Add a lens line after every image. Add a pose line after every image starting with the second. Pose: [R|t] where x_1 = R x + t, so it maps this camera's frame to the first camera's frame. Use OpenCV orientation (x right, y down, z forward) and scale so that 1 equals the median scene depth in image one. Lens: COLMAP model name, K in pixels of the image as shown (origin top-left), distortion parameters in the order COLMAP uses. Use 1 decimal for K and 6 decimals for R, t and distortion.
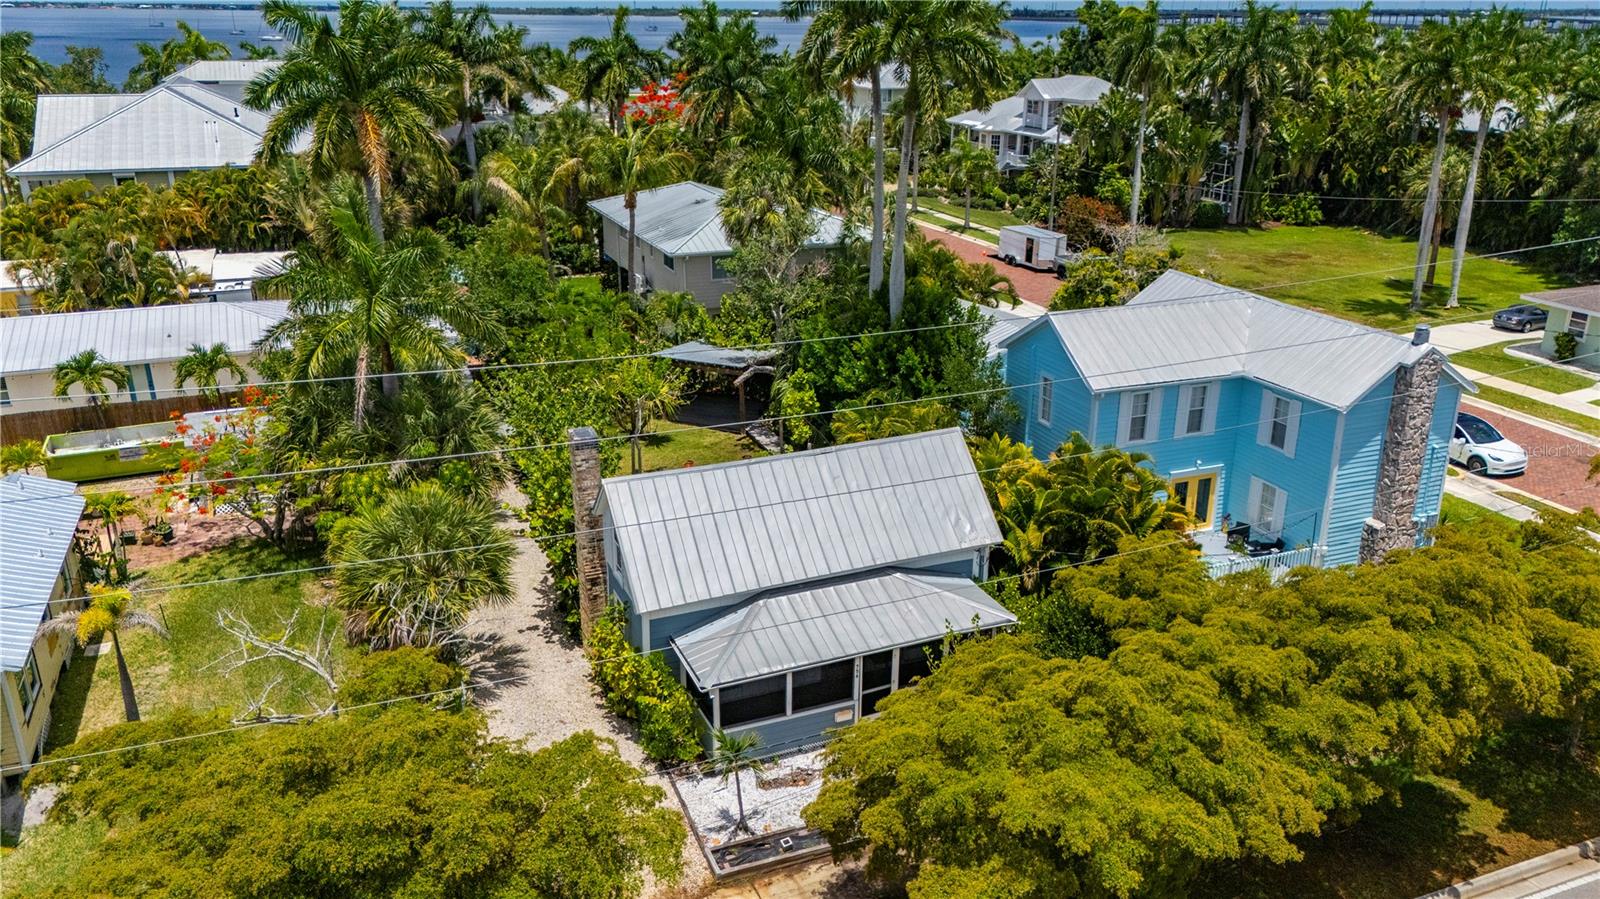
lens RADIAL K [[1186.6, 0, 800.0], [0, 1186.6, 449.5], [0, 0, 1]] dist [0.086515, -0.090715]
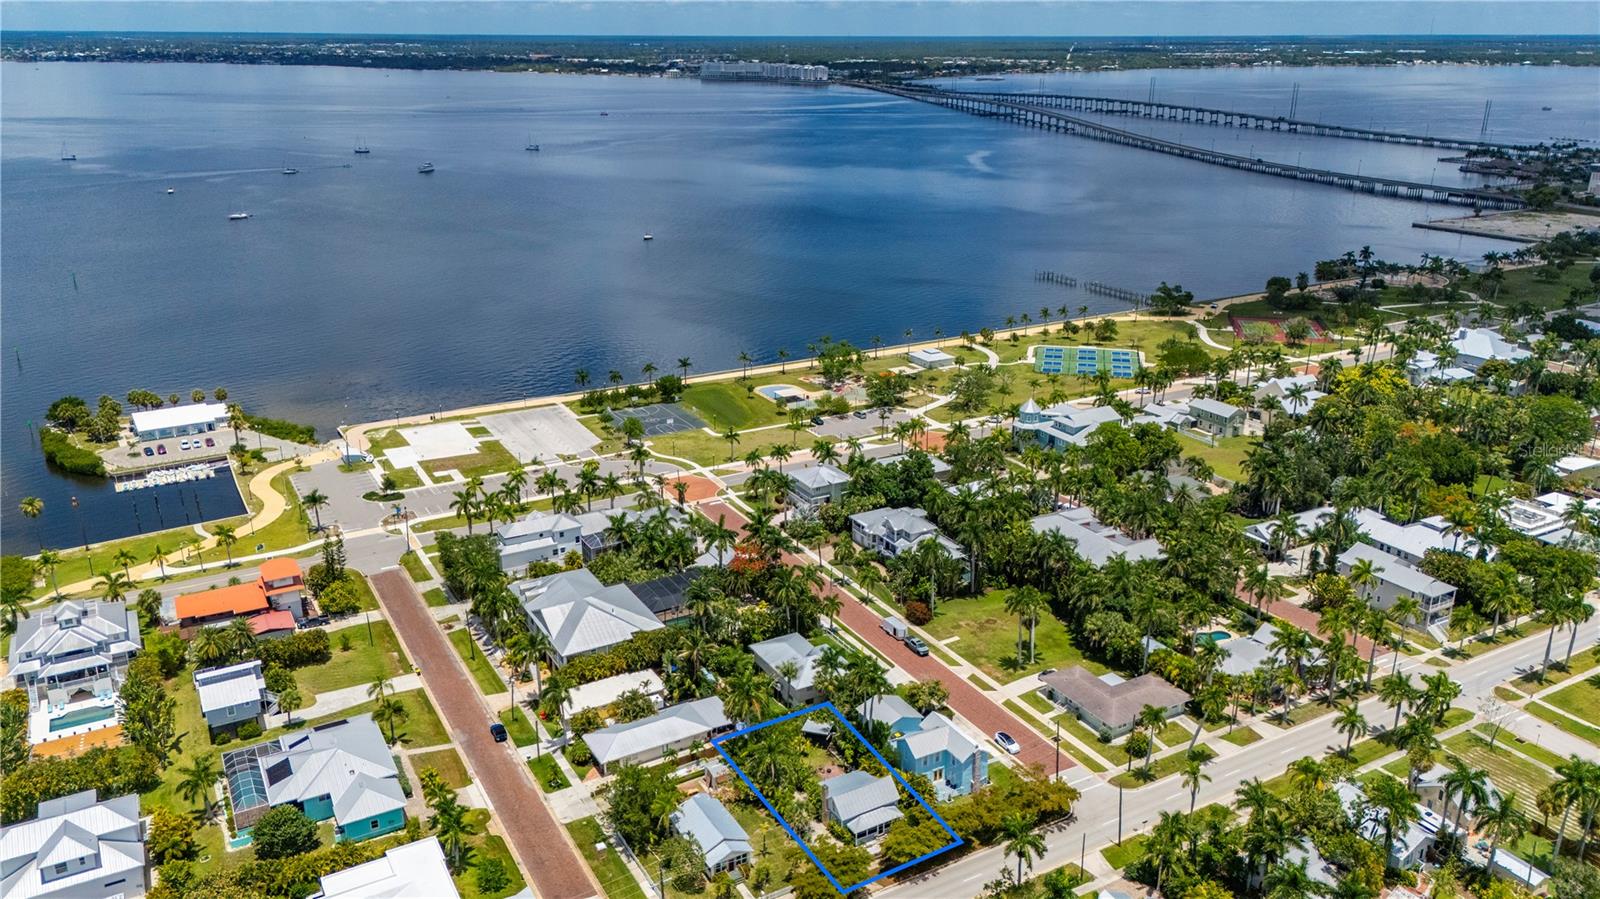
lens RADIAL K [[1186.6, 0, 800.0], [0, 1186.6, 449.5], [0, 0, 1]] dist [0.086515, -0.090715]
pose [[0.991344, -0.043355, 0.123928, -0.606305], [0.045095, 0.998919, -0.011270, -1.001802], [-0.123305, 0.016761, 0.992227, -2.984780]]
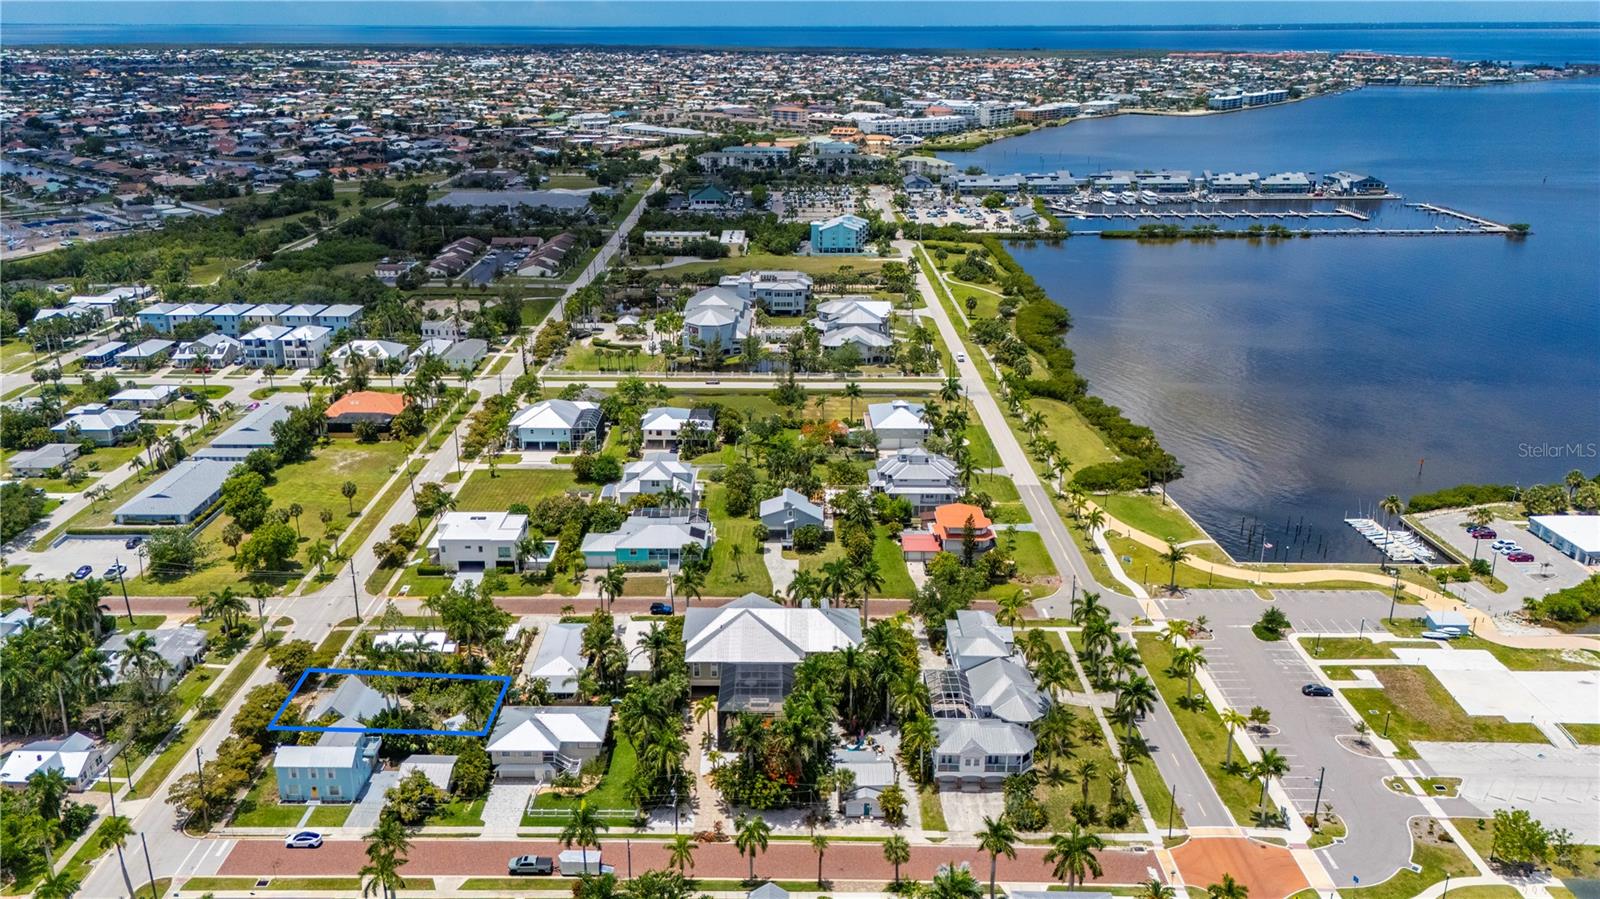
lens RADIAL K [[1204.1, 0, 761.0], [0, 1204.1, 450.7], [0, 0, 1]] dist [0.072703, -0.075247]
pose [[-0.399607, 0.306519, -0.863922, 2.823753], [-0.315823, 0.838705, 0.443656, -3.045045], [0.860564, 0.450134, -0.238347, 2.562257]]
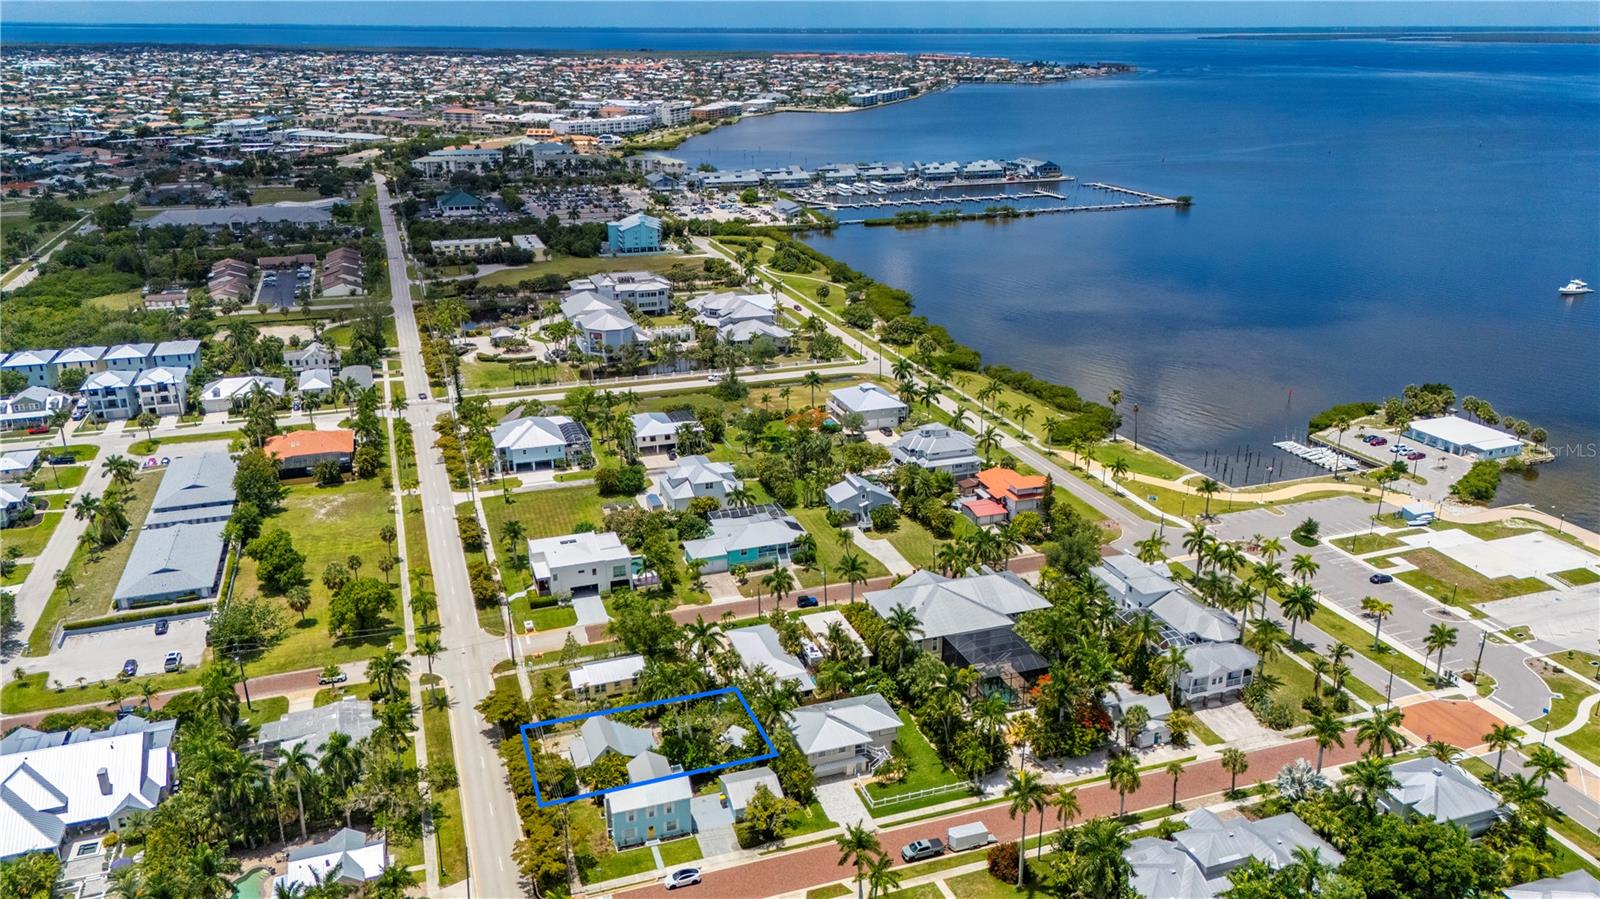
lens RADIAL K [[1193.0, 0, 795.8], [0, 1193.0, 444.7], [0, 0, 1]] dist [0.078610, -0.084434]
pose [[-0.054637, 0.330822, -0.942110, 3.396459], [-0.347554, 0.878218, 0.328543, -2.351984], [0.936067, 0.345385, 0.066995, 0.678750]]
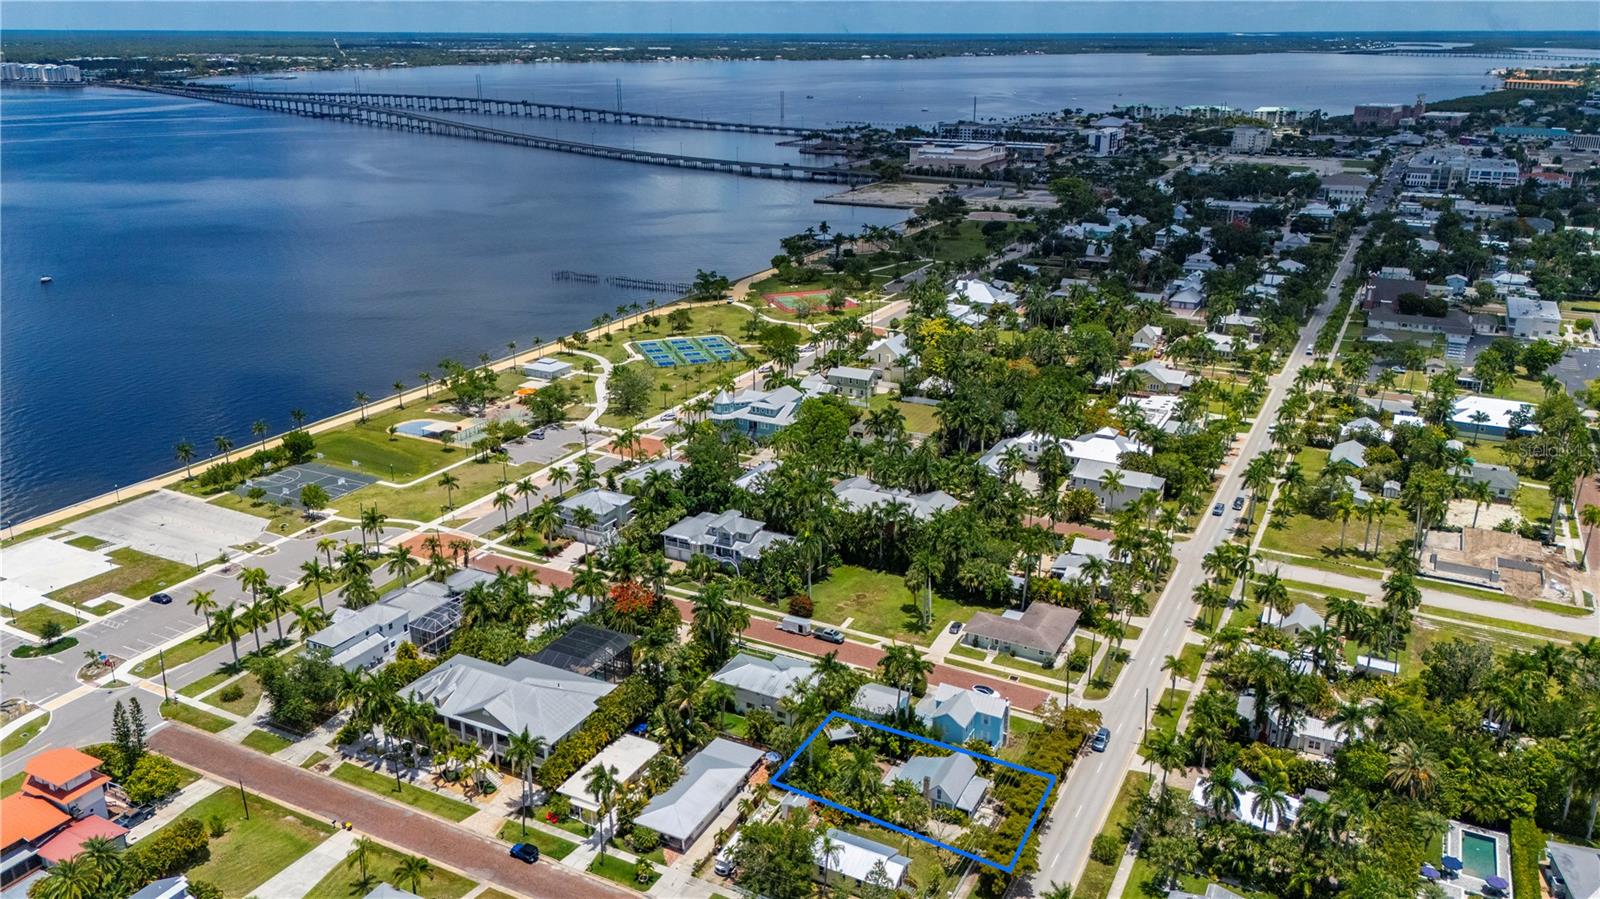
lens RADIAL K [[1193.0, 0, 795.8], [0, 1193.0, 444.7], [0, 0, 1]] dist [0.078610, -0.084434]
pose [[0.763799, -0.214202, 0.608876, -2.478045], [0.224102, 0.972651, 0.061055, -1.331515], [-0.605302, 0.089816, 0.790913, -2.139396]]
